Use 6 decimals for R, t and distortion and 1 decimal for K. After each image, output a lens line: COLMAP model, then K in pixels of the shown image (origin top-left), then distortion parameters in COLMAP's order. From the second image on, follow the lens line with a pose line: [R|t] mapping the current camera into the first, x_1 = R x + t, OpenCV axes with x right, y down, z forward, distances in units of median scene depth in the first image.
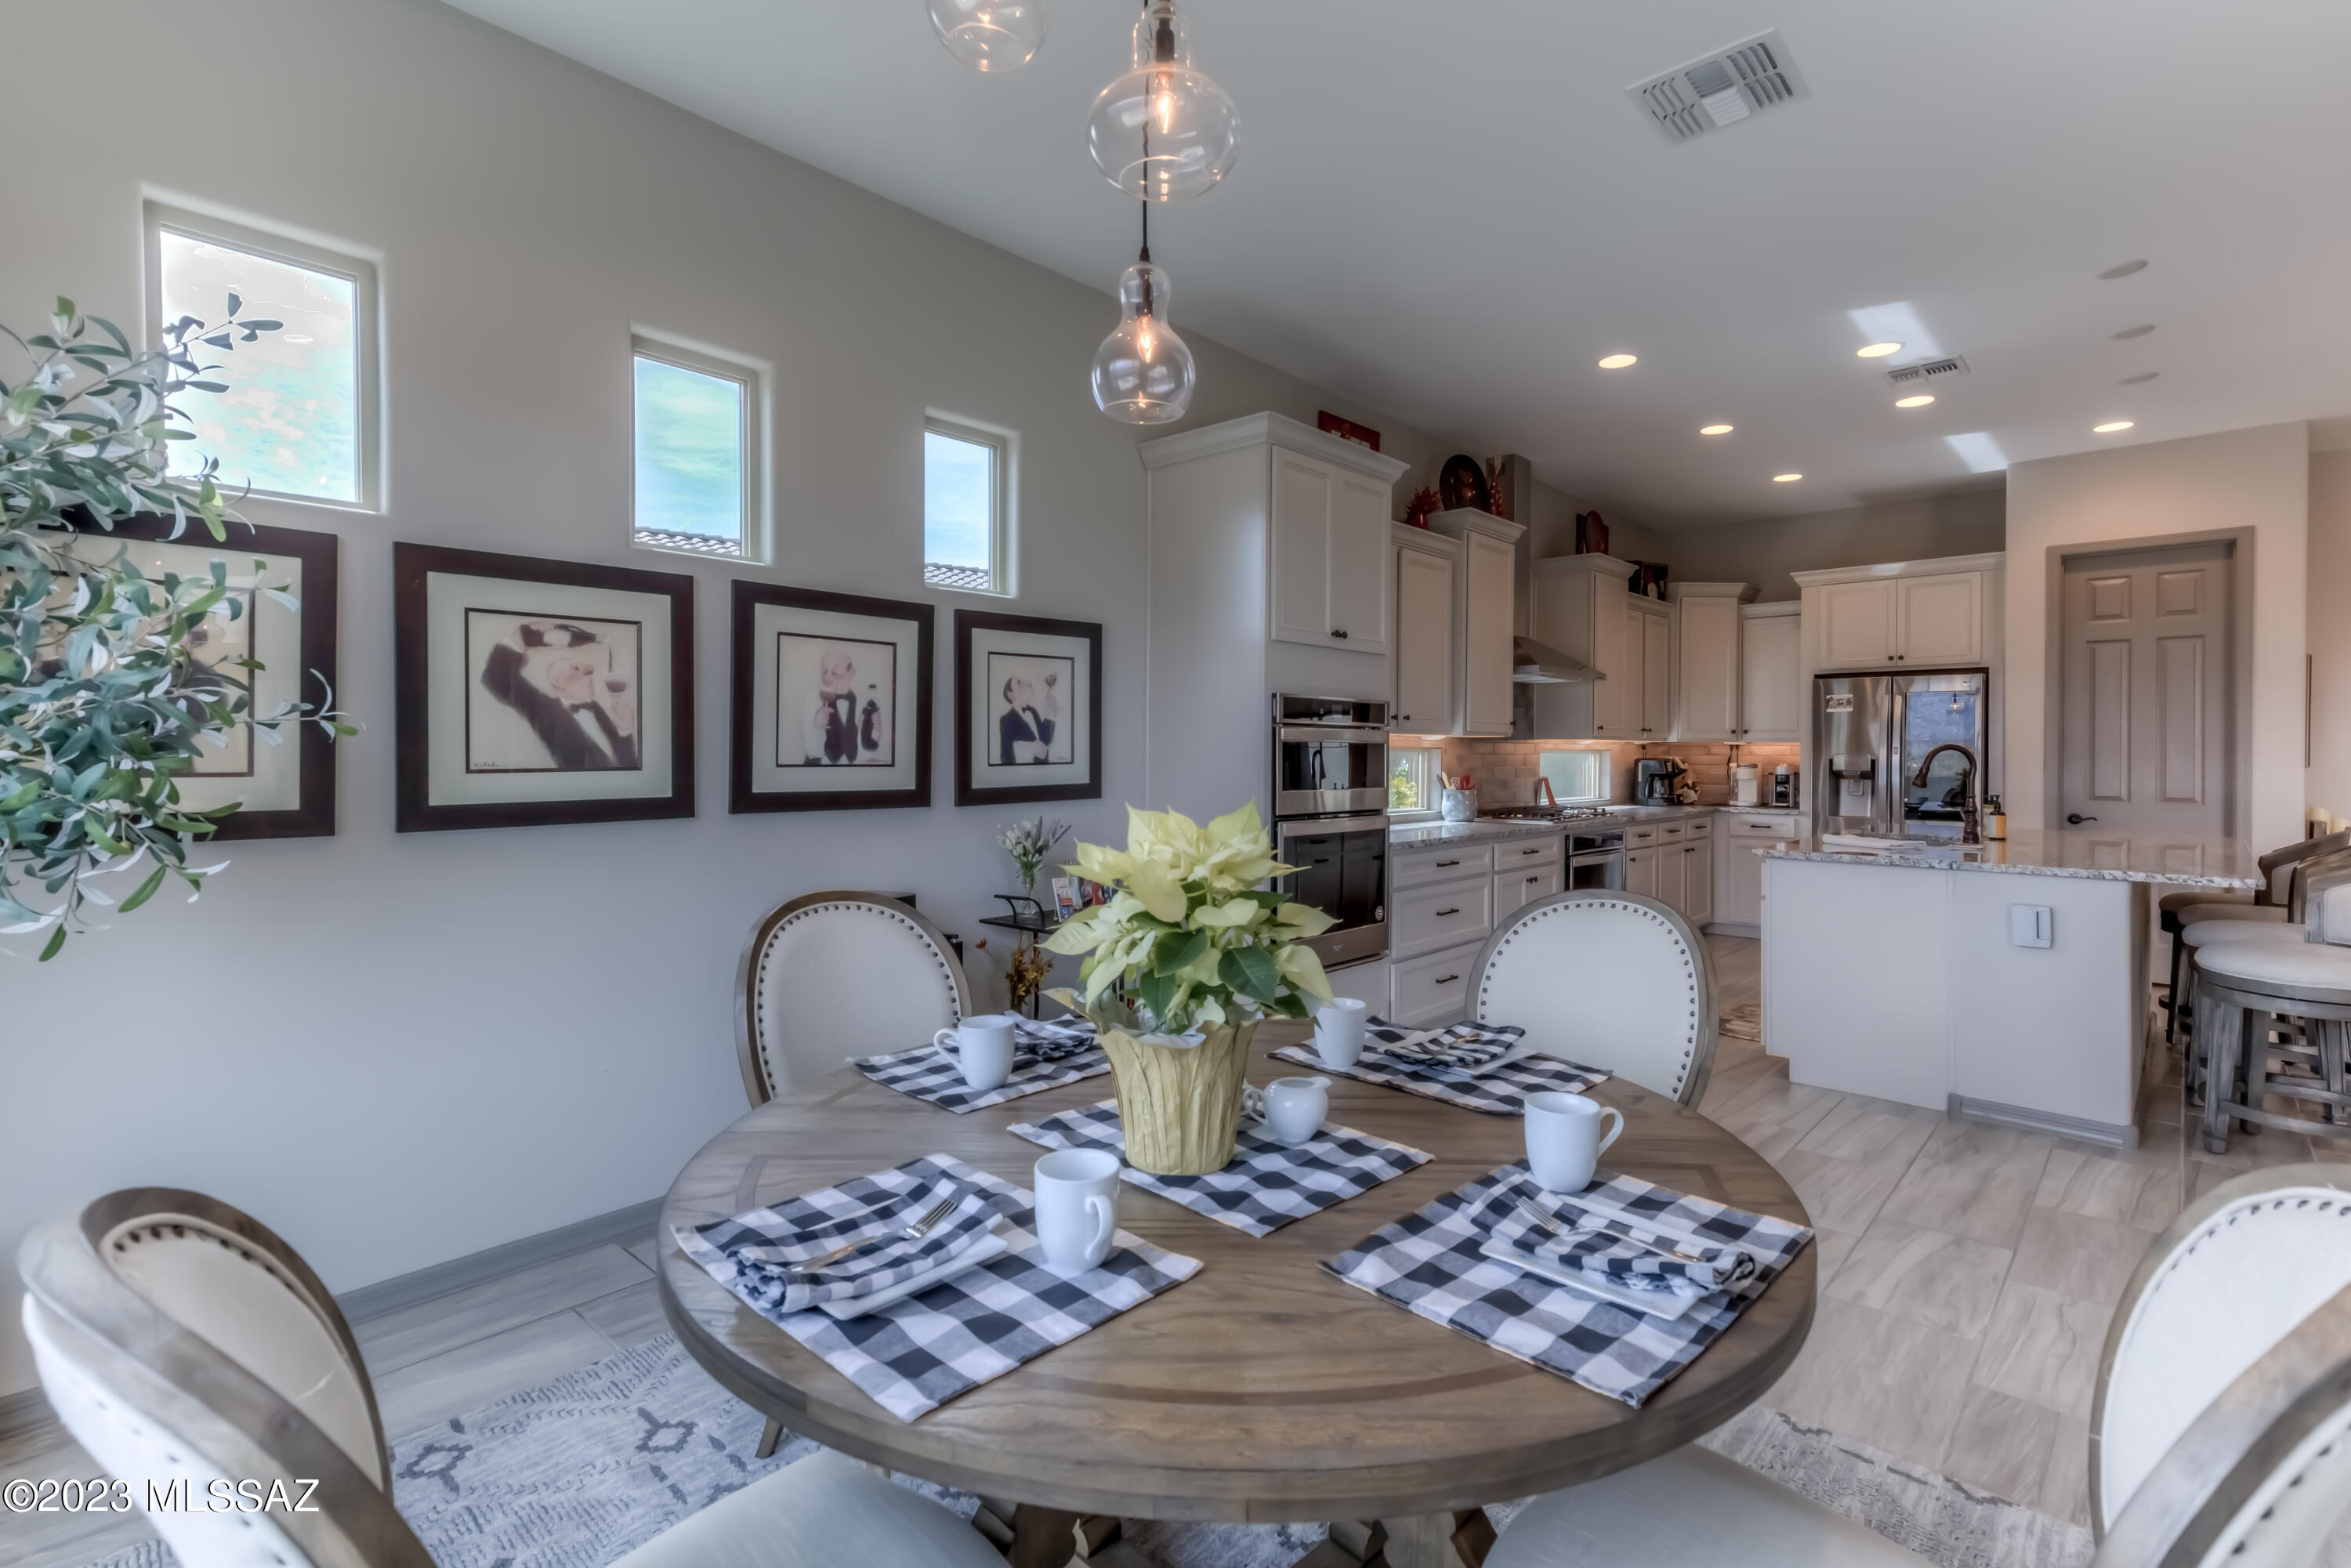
lens RADIAL K [[1077.7, 0, 1180.7], [0, 1077.7, 765.8], [0, 0, 1]] dist [0.016200, 0.000568]
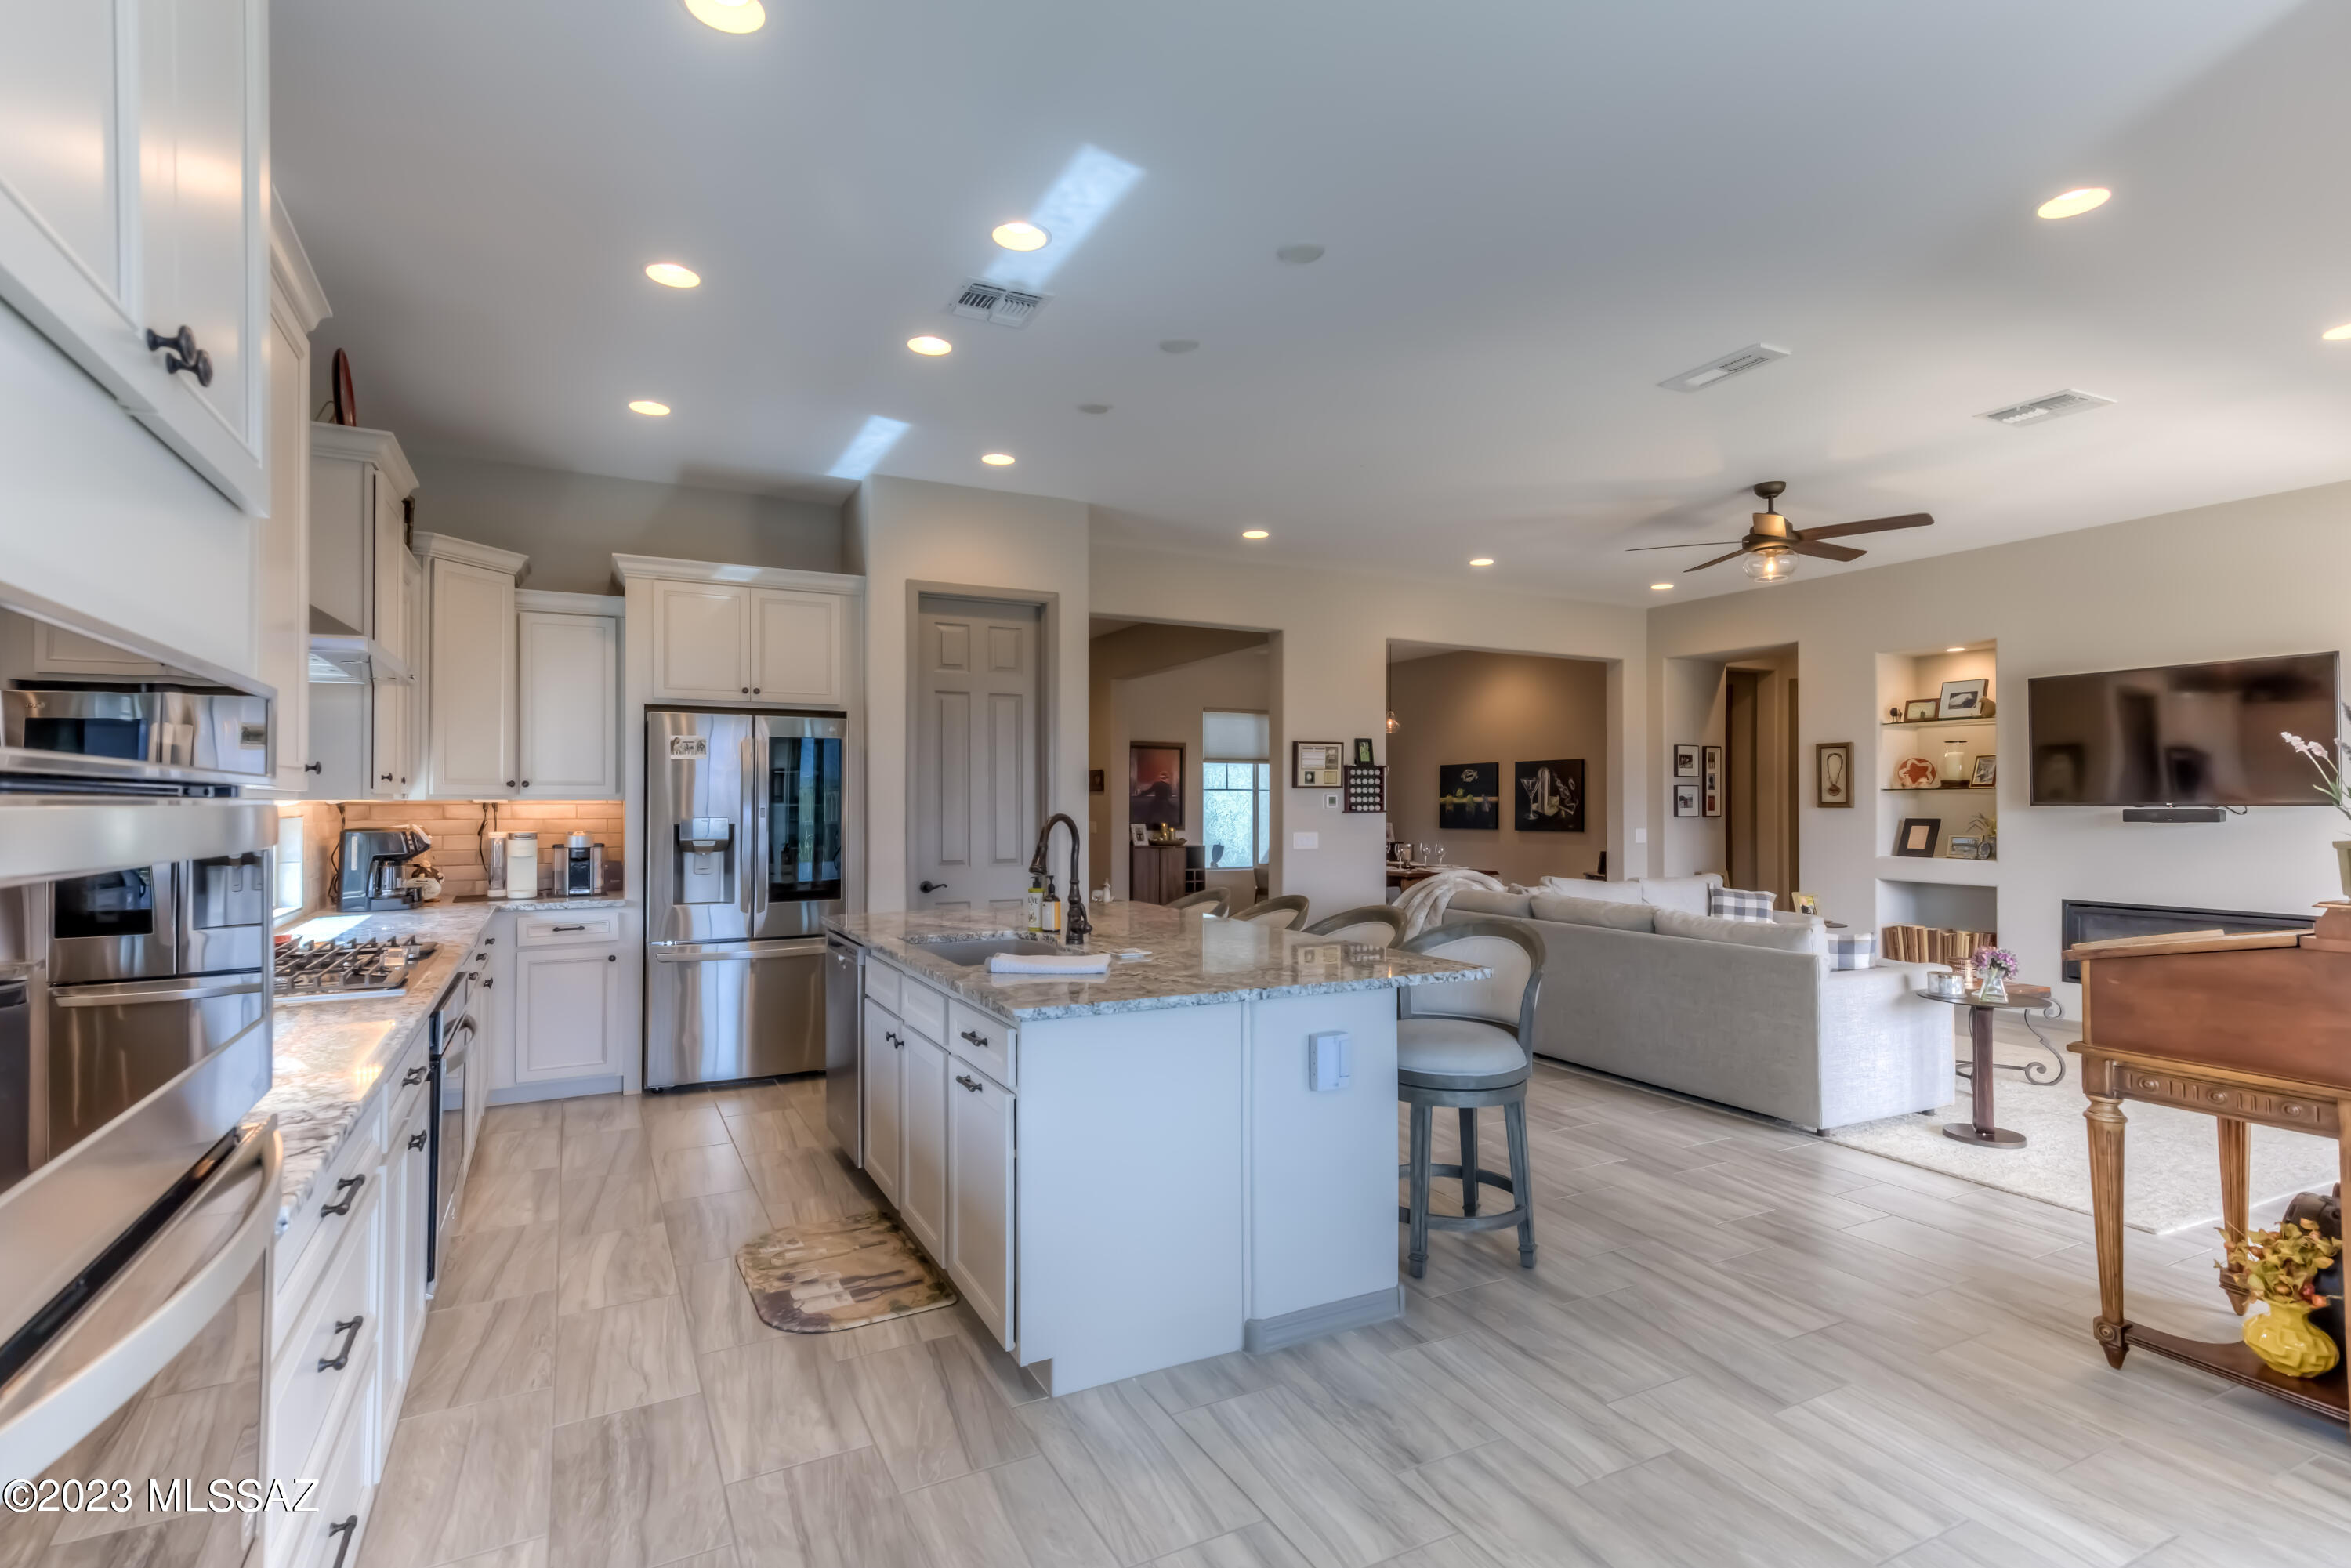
lens RADIAL K [[1133.9, 0, 1167.8], [0, 1133.9, 803.7], [0, 0, 1]] dist [0.020238, 0.000351]
pose [[0.331683, -0.009243, 0.943346, 0.002438], [0.012413, 0.999908, 0.005433, -0.022884], [-0.943309, 0.009908, 0.331767, 0.503651]]
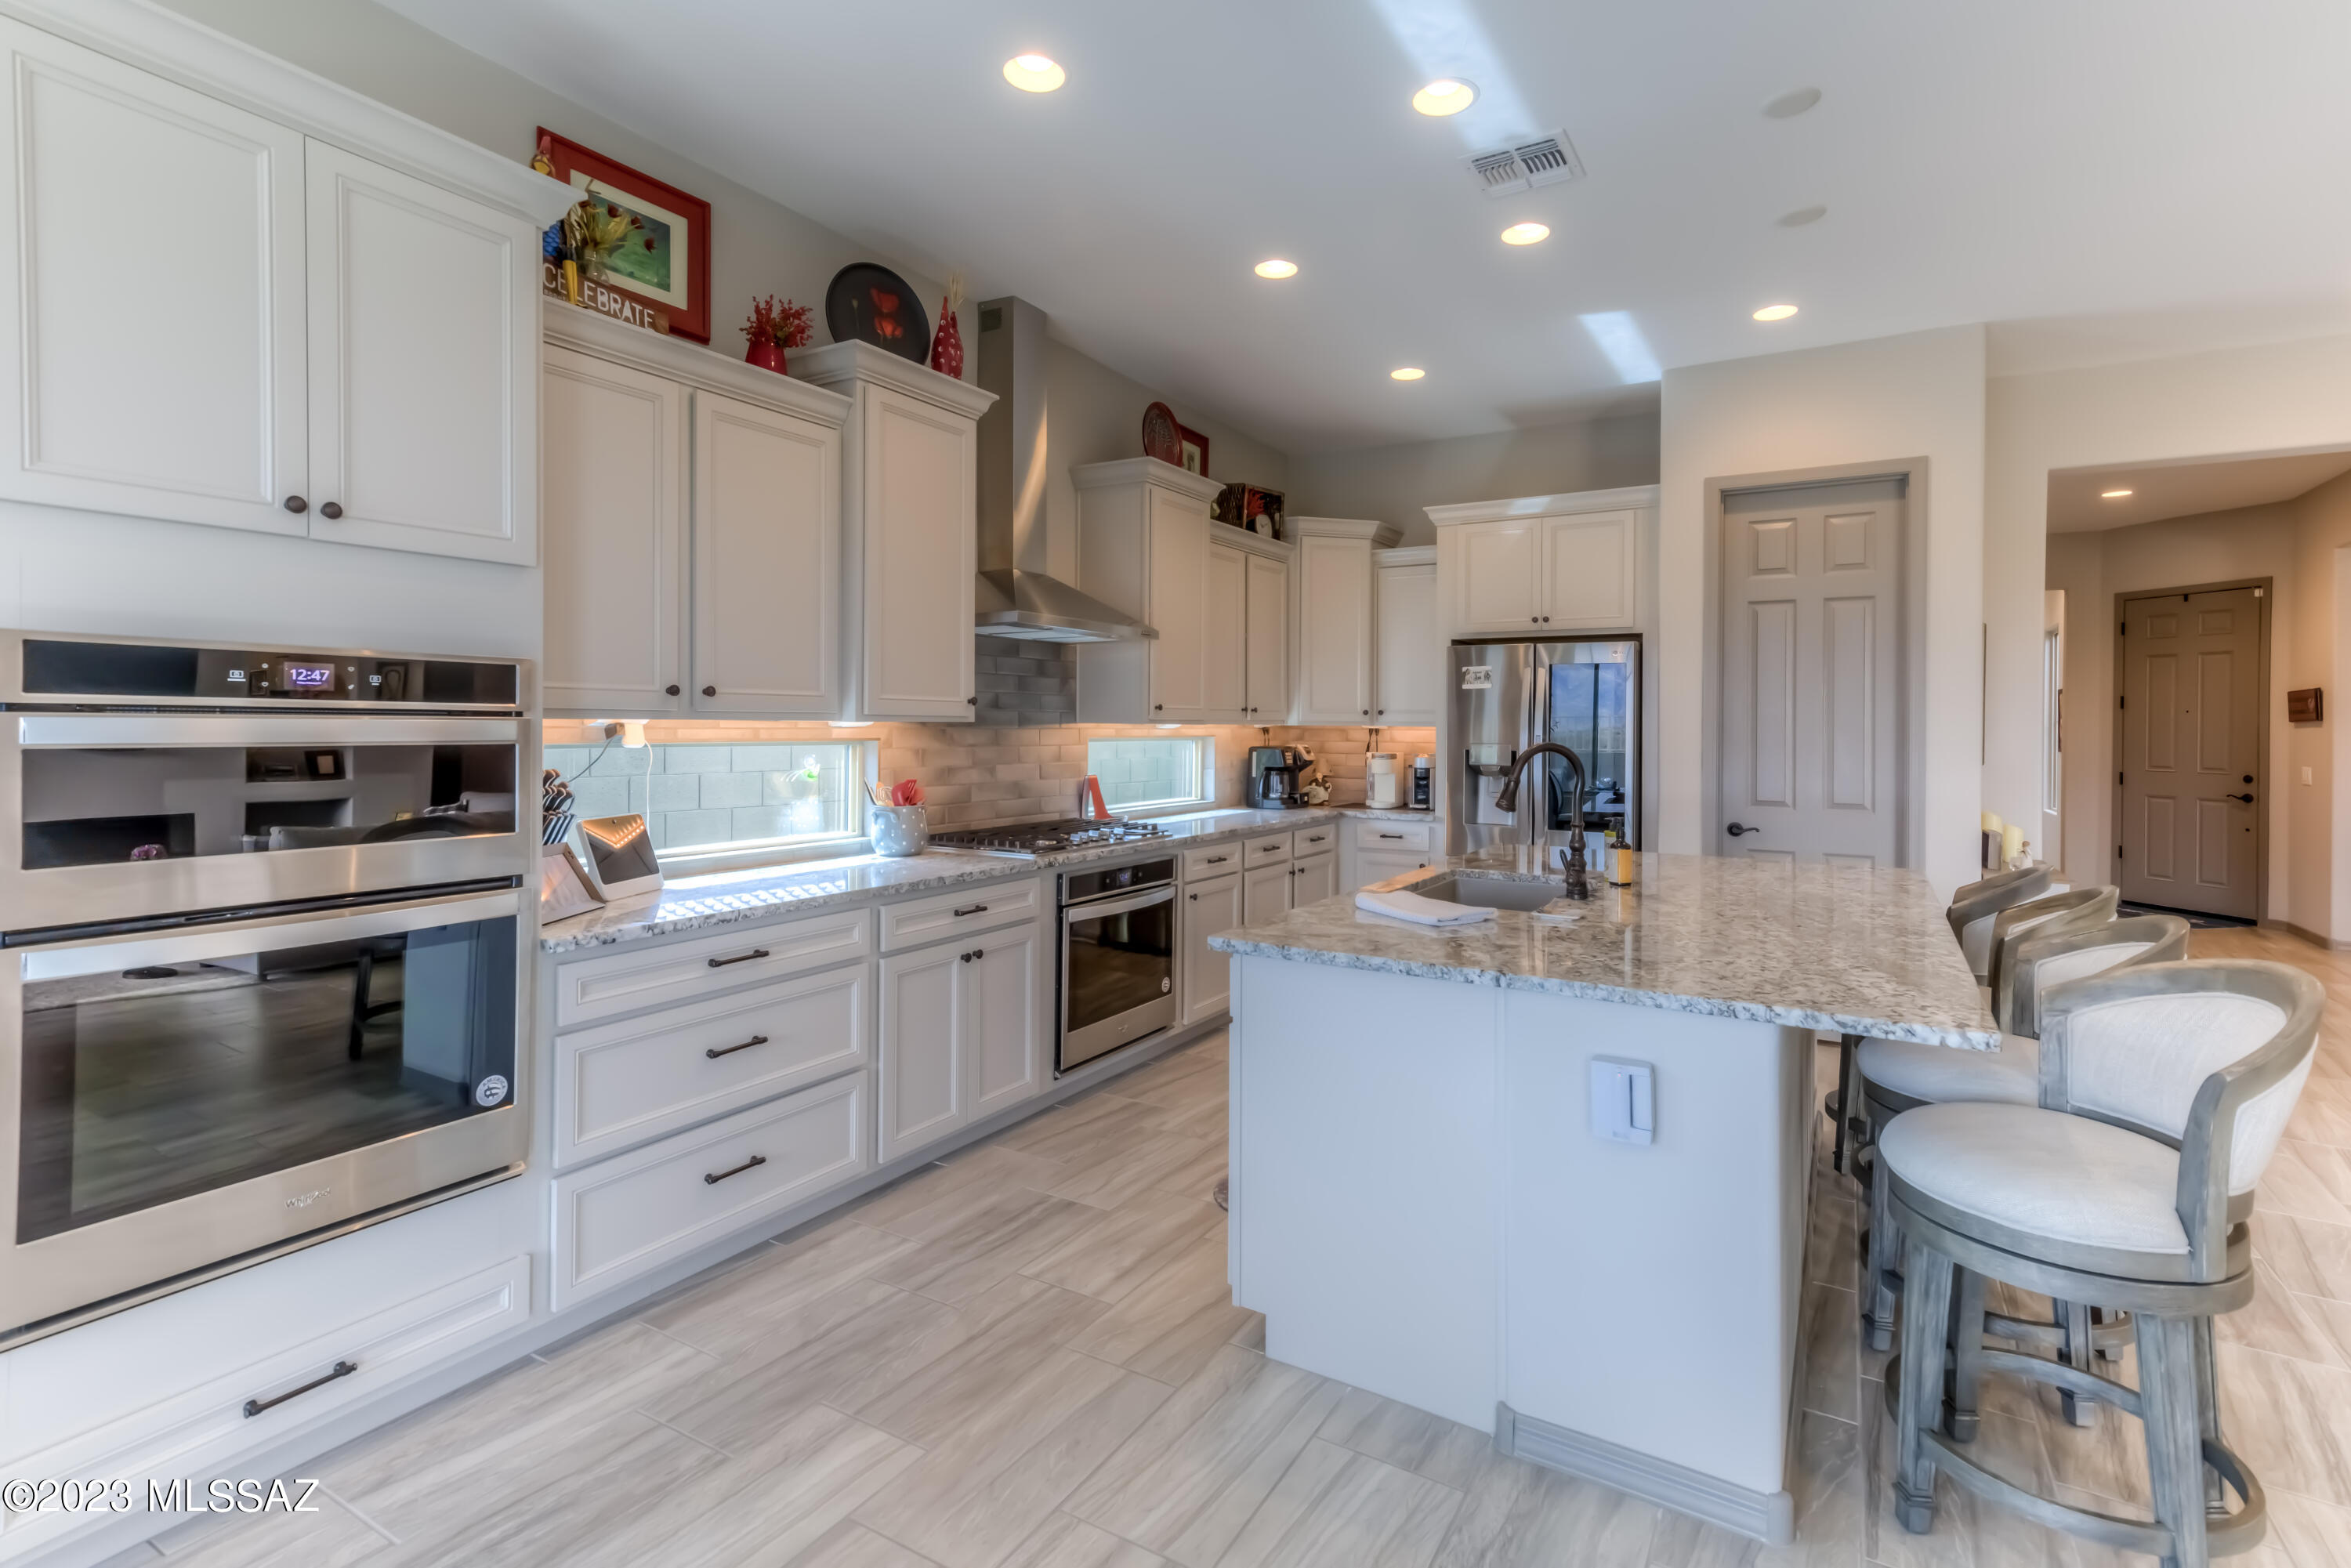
lens RADIAL K [[1103.3, 0, 1209.1], [0, 1103.3, 737.5], [0, 0, 1]] dist [0.011610, 0.000052]
pose [[0.975557, 0.000281, 0.219746, 0.281086], [-0.000471, 1.000000, 0.000810, -0.017485], [-0.219745, -0.000894, 0.975557, 0.313149]]
